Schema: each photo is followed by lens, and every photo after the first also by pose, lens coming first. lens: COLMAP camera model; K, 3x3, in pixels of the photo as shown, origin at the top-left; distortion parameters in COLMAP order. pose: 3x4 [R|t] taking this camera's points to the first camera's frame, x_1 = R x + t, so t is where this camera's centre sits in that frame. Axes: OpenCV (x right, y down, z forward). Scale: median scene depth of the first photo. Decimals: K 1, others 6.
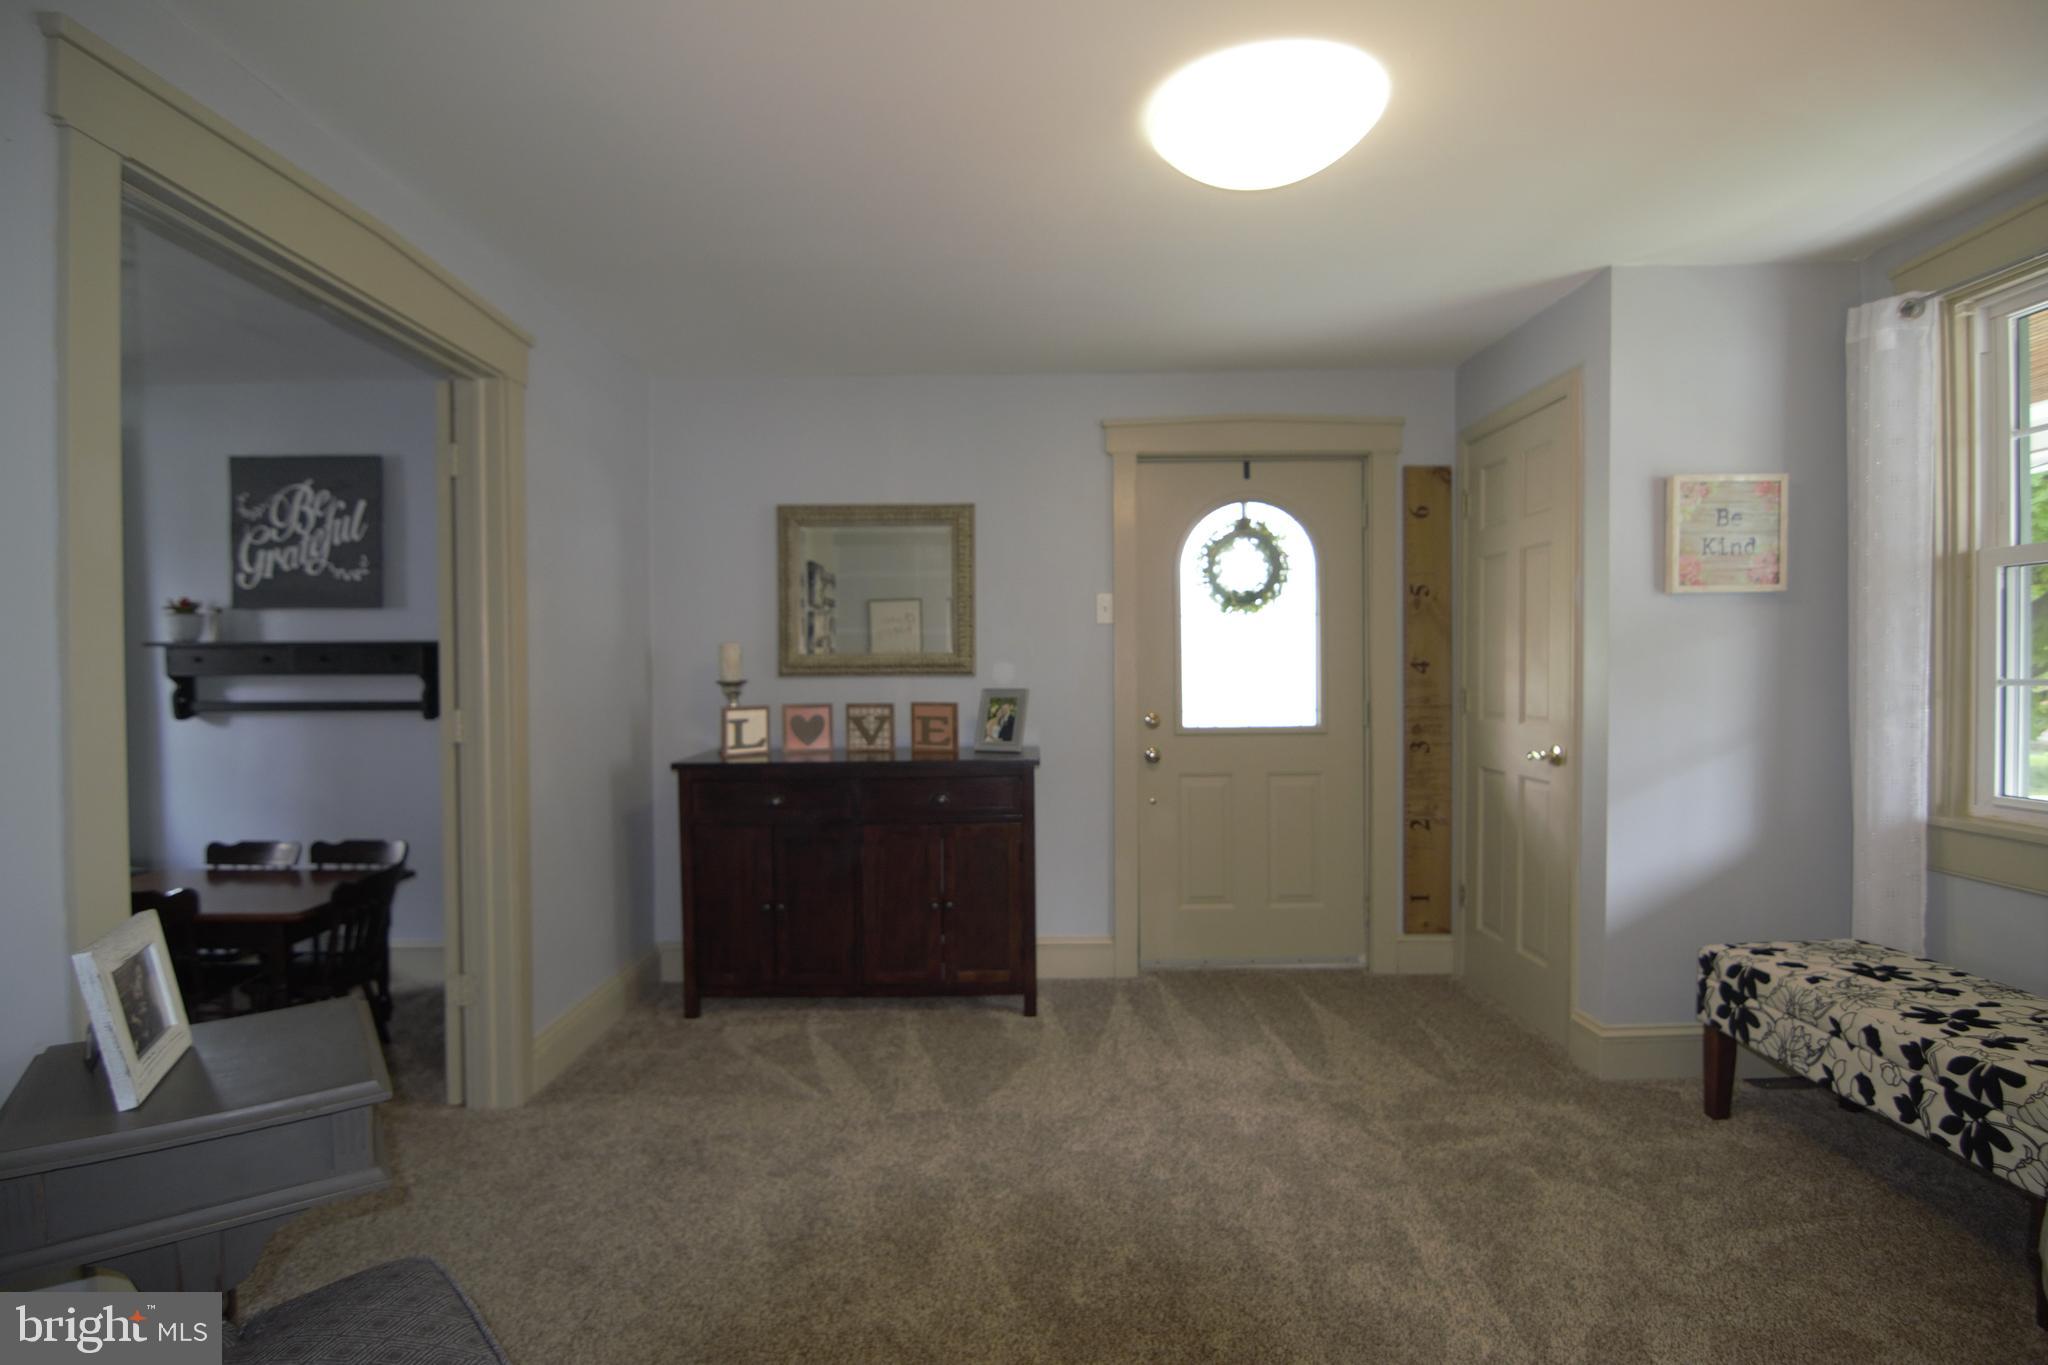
lens RADIAL K [[1003.3, 0, 1024.4], [0, 1003.3, 692.3], [0, 0, 1]] dist [-0.001193, -0.015176]
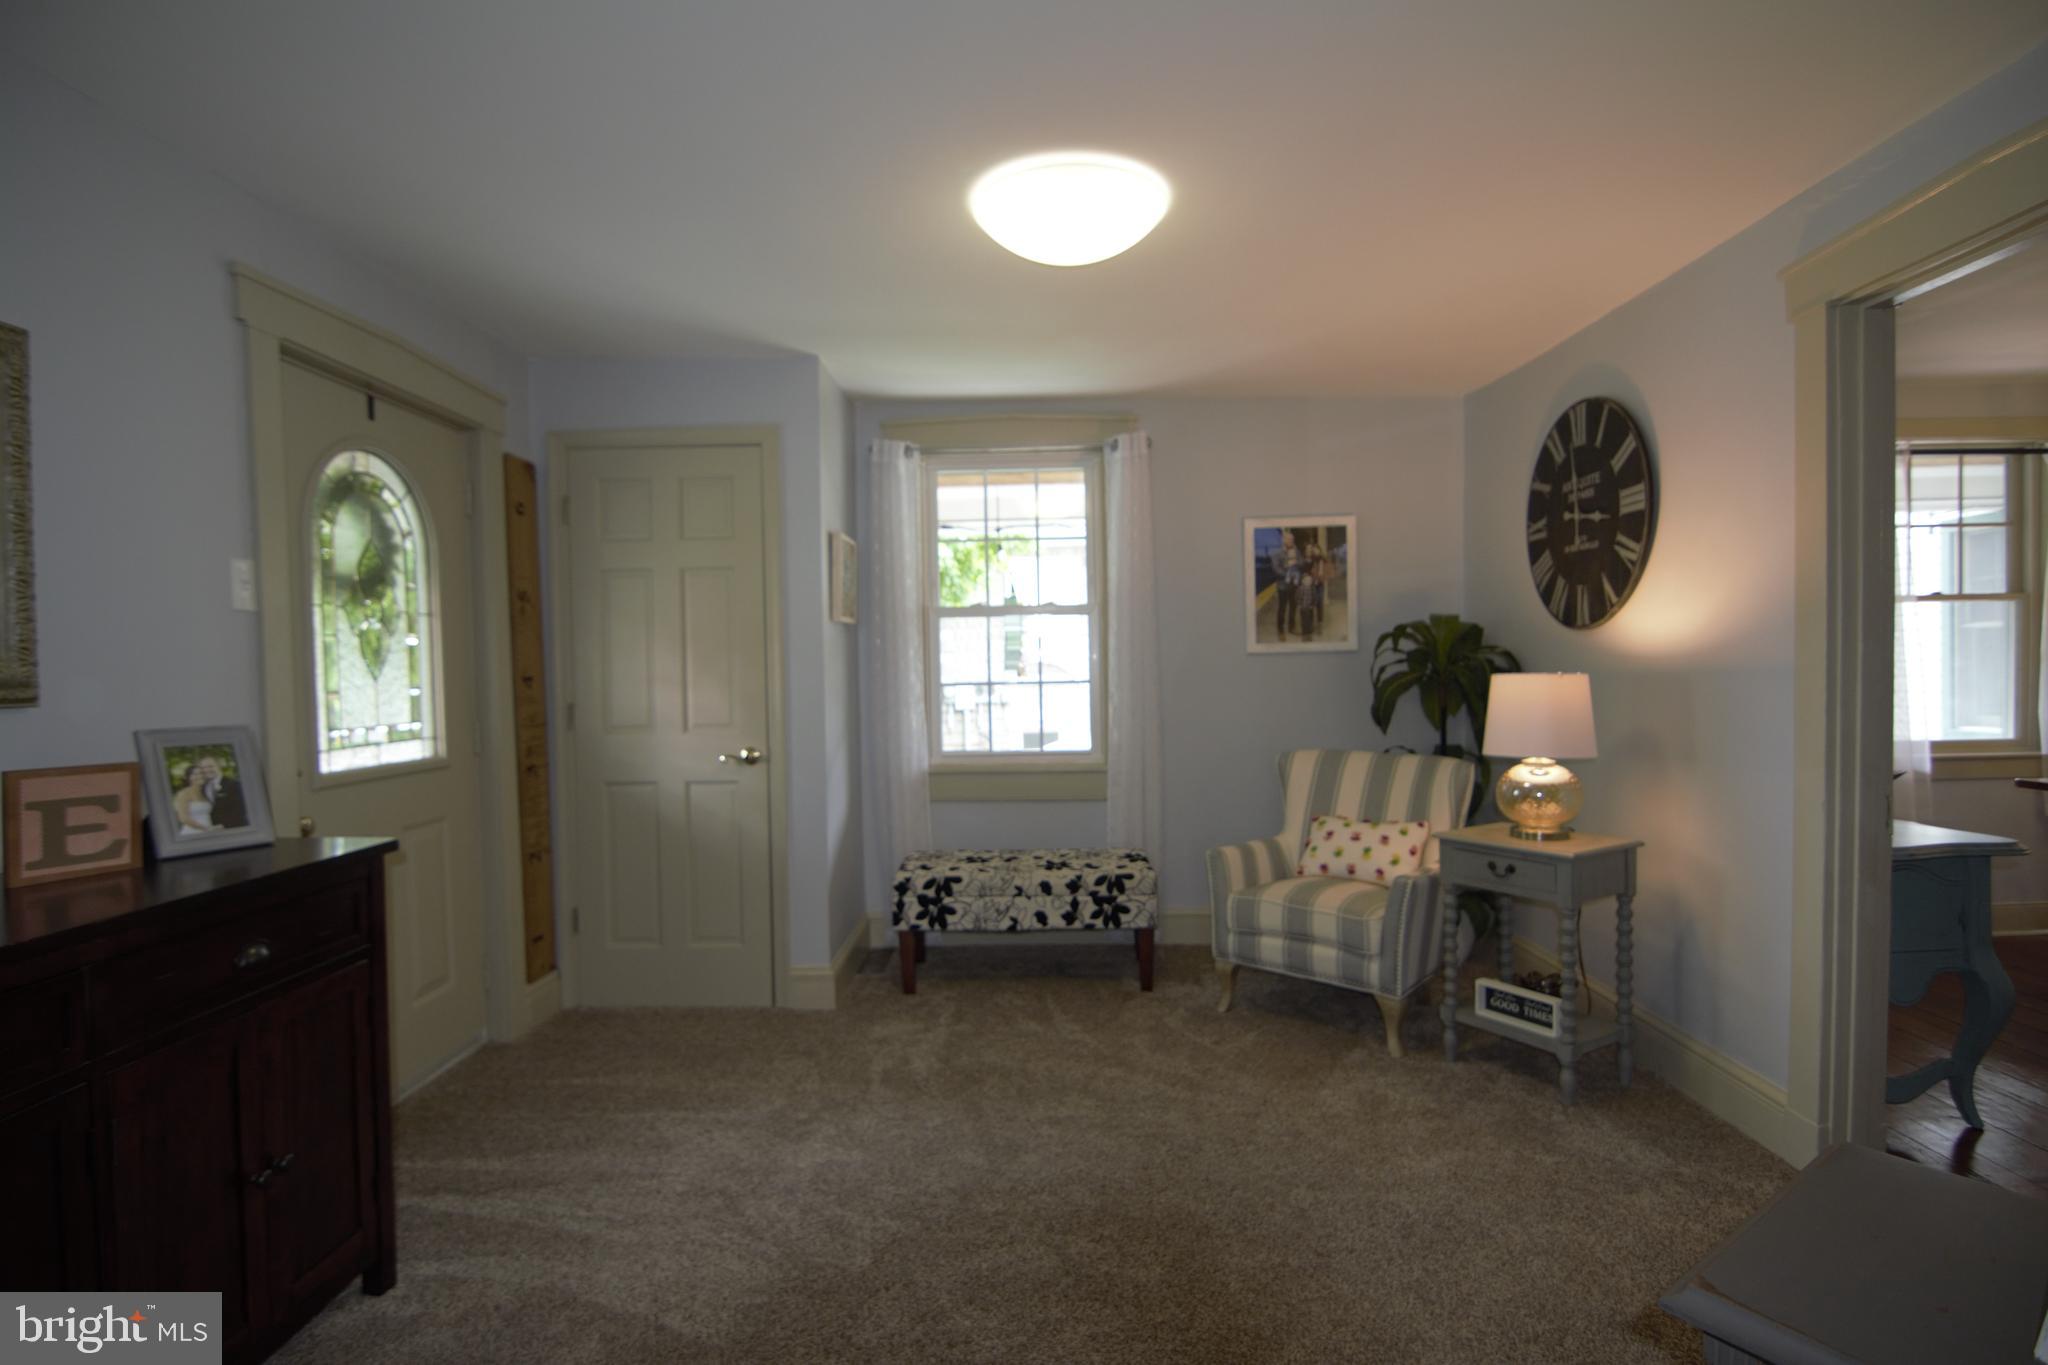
lens RADIAL K [[1003.3, 0, 1024.4], [0, 1003.3, 692.3], [0, 0, 1]] dist [-0.001193, -0.015176]
pose [[0.015940, -0.016291, 0.999740, -0.512997], [0.039728, 0.999088, 0.015647, -0.012613], [-0.999083, 0.039468, 0.016573, 0.566382]]
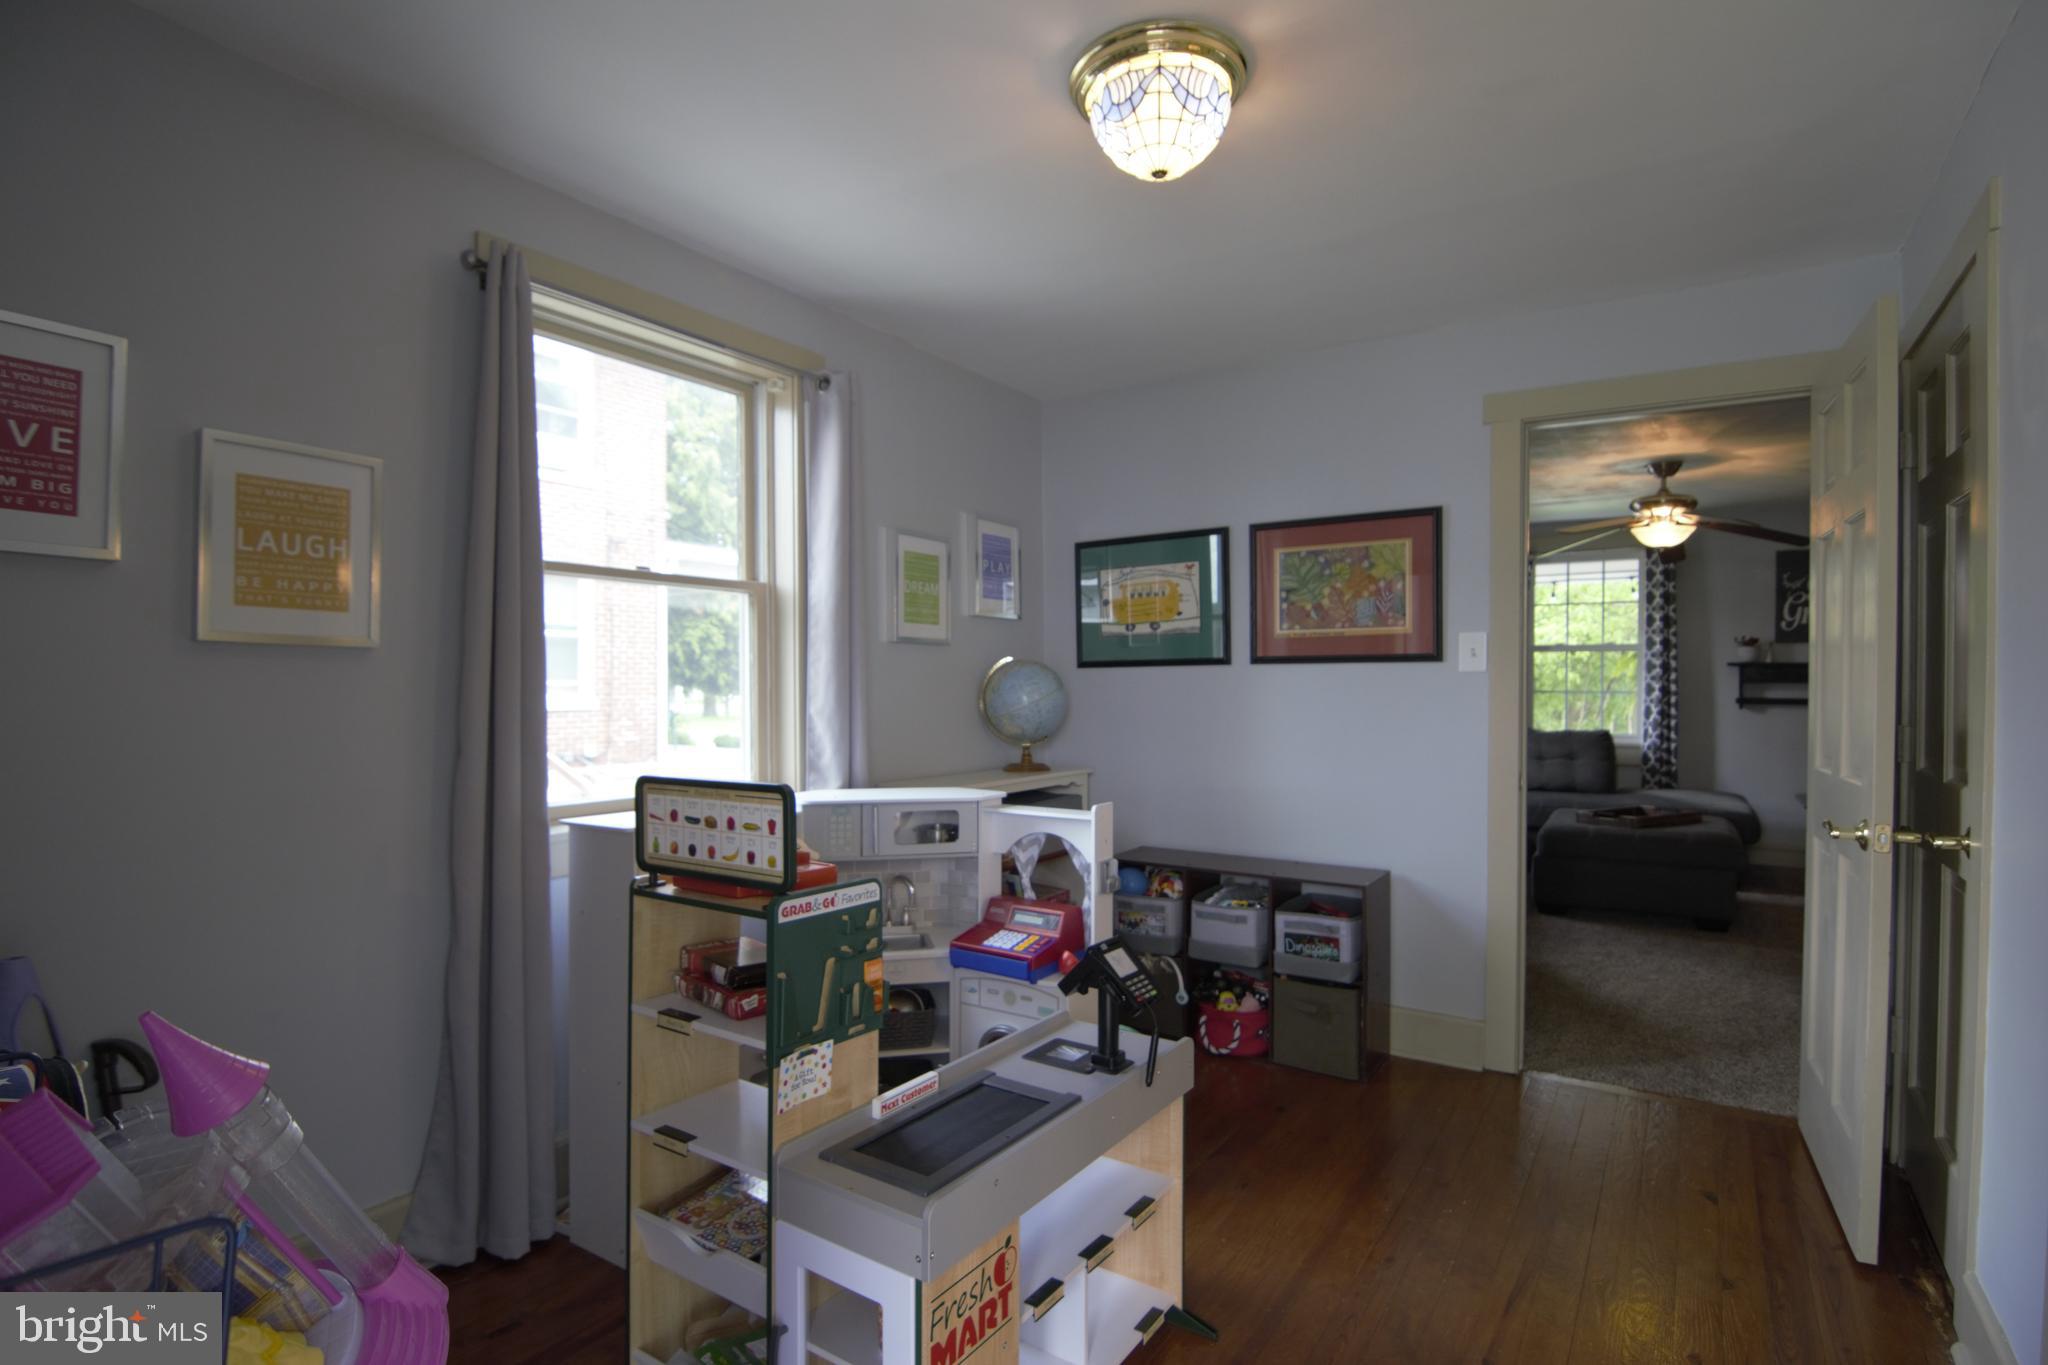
lens RADIAL K [[1003.3, 0, 1024.4], [0, 1003.3, 692.3], [0, 0, 1]] dist [-0.001193, -0.015176]
pose [[0.830399, 0.016914, -0.556912, -0.953090], [-0.020308, 0.999794, 0.000084, 0.025568], [0.556798, 0.011240, 0.830572, -1.134314]]
